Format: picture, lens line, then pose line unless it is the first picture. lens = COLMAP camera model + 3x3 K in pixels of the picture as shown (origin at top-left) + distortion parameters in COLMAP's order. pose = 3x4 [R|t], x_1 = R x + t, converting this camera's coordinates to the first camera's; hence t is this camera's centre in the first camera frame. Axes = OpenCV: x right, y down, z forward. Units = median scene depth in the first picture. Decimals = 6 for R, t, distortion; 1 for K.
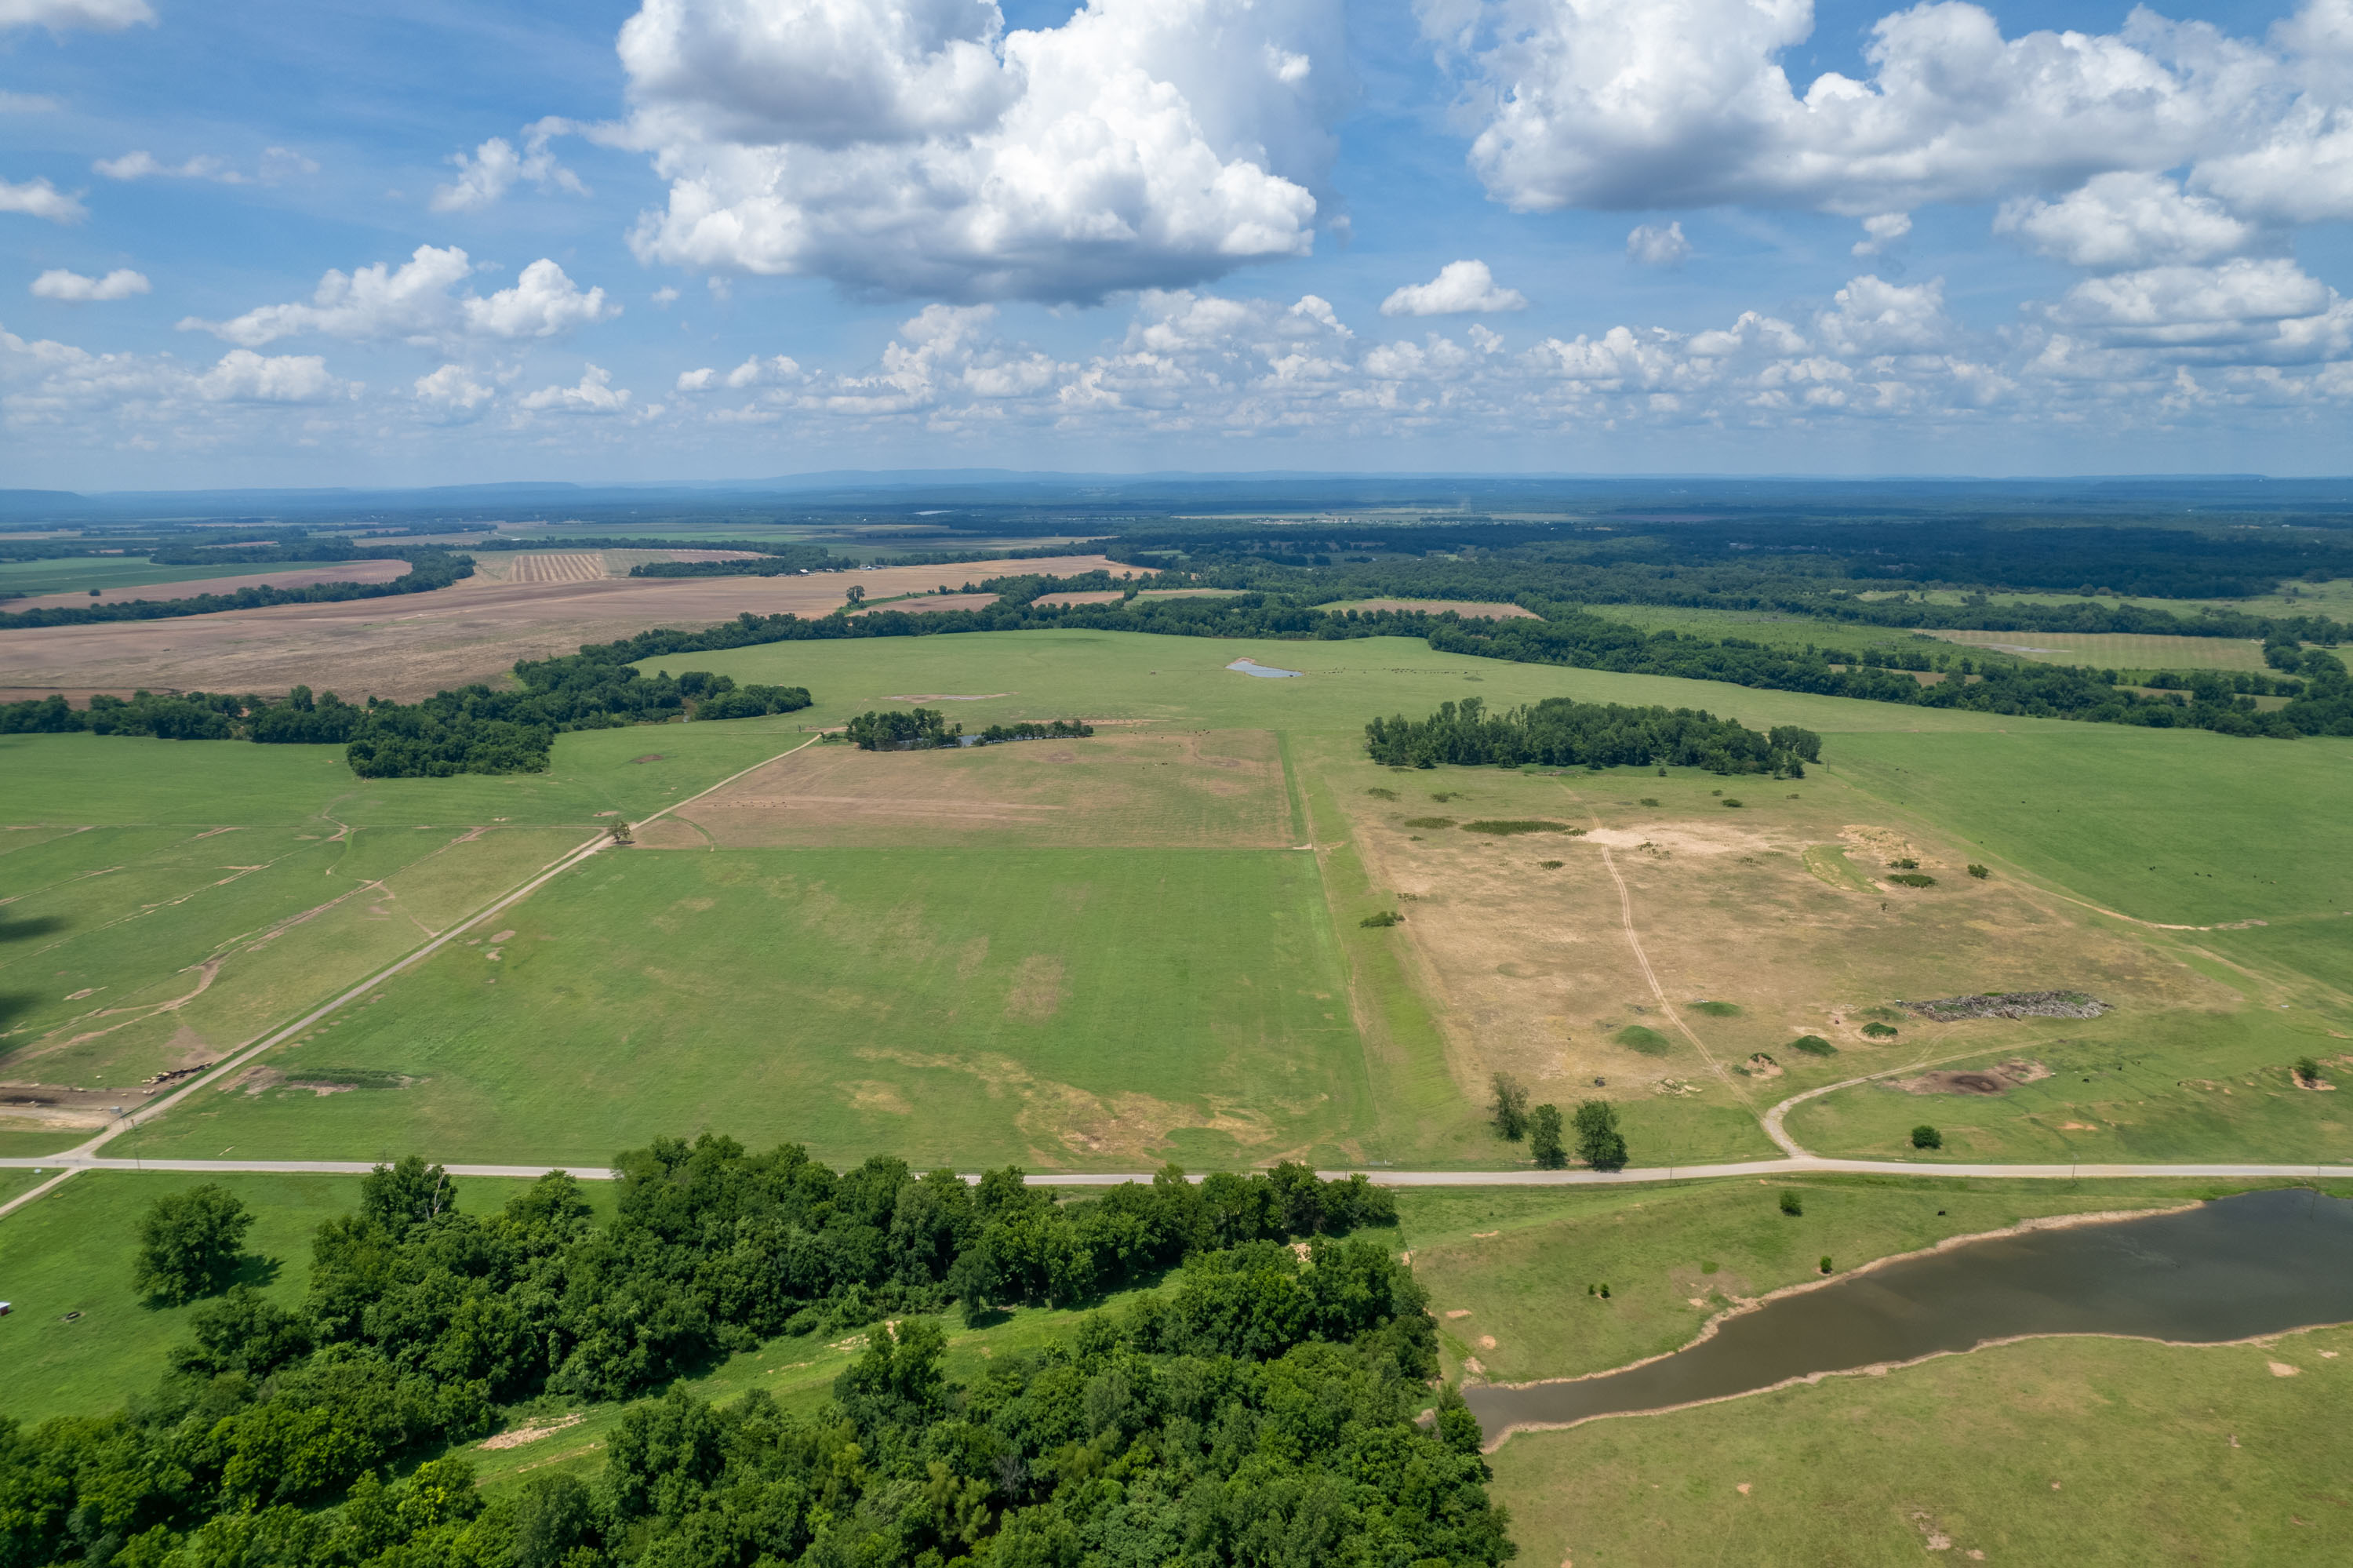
lens RADIAL K [[1561.3, 0, 1171.2], [0, 1561.3, 893.3], [0, 0, 1]] dist [-0.088425, 0.092366]
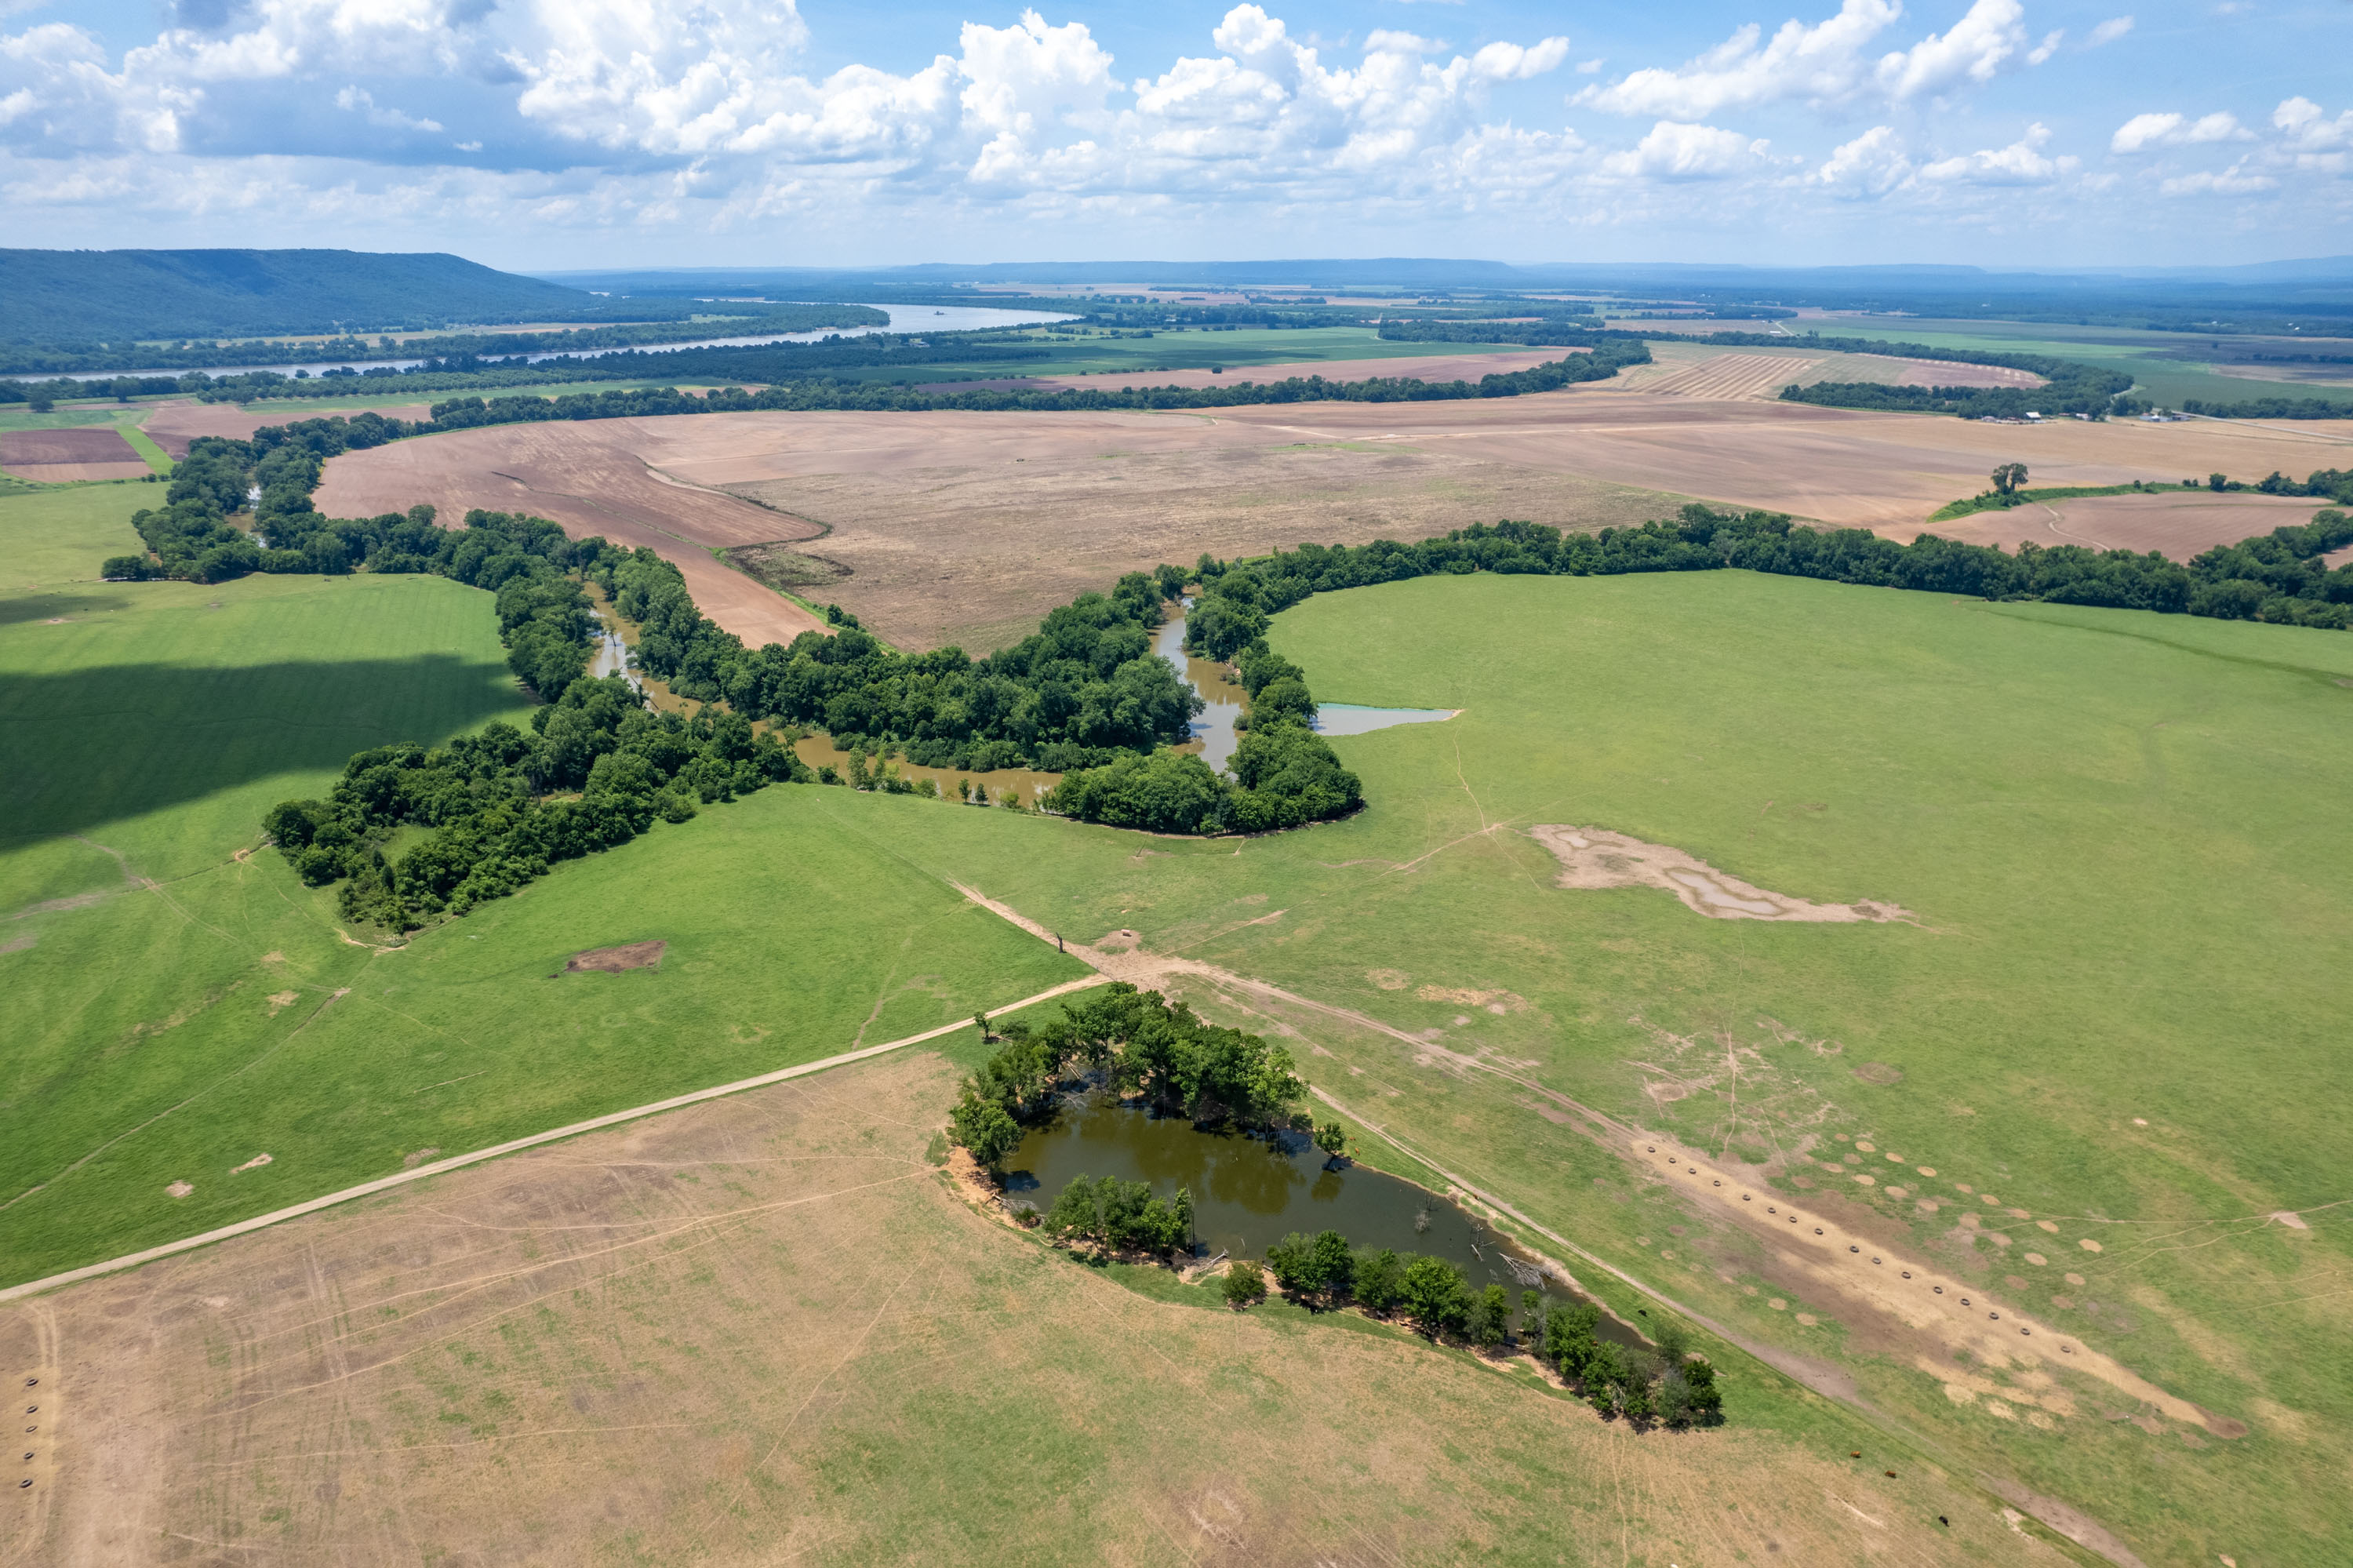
lens RADIAL K [[1561.3, 0, 1171.2], [0, 1561.3, 893.3], [0, 0, 1]] dist [-0.088425, 0.092366]
pose [[0.672978, 0.292856, -0.679217, 0.006402], [-0.203855, 0.956152, 0.210278, -0.050635], [0.711016, -0.003051, 0.703169, 0.192461]]
